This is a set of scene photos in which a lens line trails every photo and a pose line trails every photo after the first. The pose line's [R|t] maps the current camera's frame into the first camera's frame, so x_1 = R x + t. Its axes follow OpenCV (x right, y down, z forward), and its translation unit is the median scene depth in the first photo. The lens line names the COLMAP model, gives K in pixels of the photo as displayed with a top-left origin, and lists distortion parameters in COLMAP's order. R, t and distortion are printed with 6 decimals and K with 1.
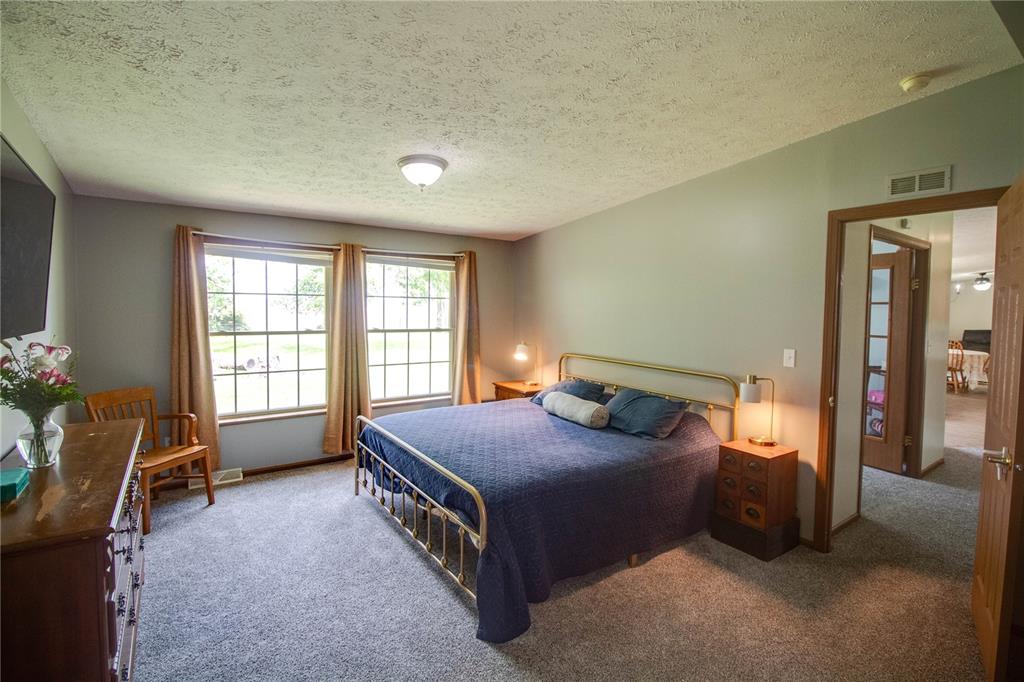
lens RADIAL K [[508.2, 0, 512.1], [0, 508.2, 337.3], [0, 0, 1]] dist [-0.005047, -0.002956]
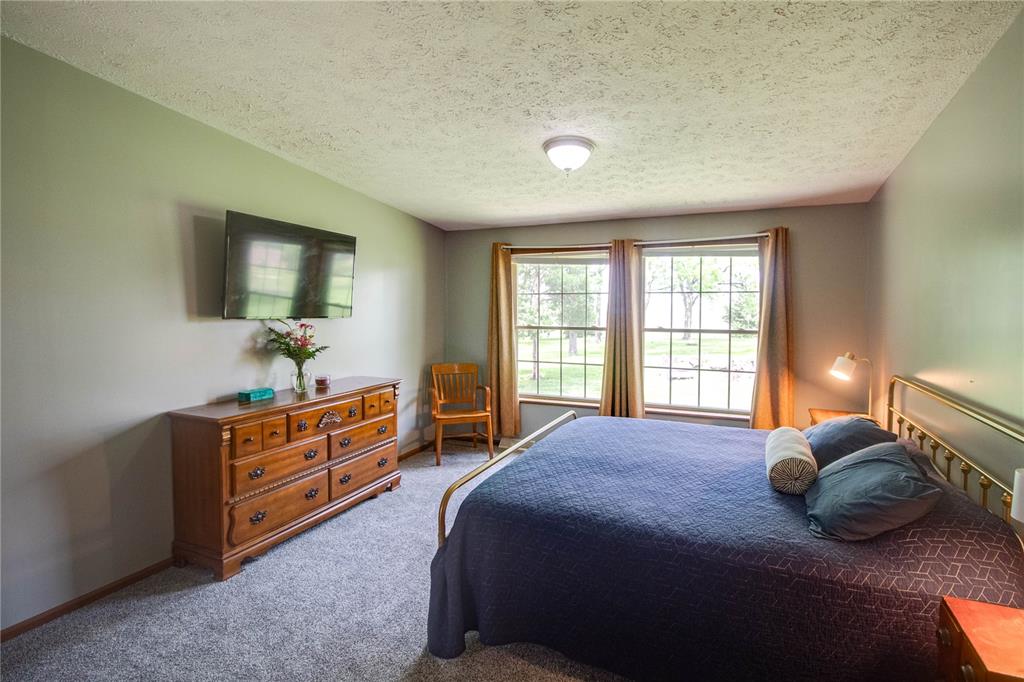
lens RADIAL K [[508.2, 0, 508.8], [0, 508.2, 346.5], [0, 0, 1]] dist [-0.005047, -0.002956]
pose [[0.492934, 0.058924, -0.868069, 0.473380], [-0.044473, 0.998106, 0.042497, -0.011796], [0.868930, 0.017657, 0.494621, 0.365988]]
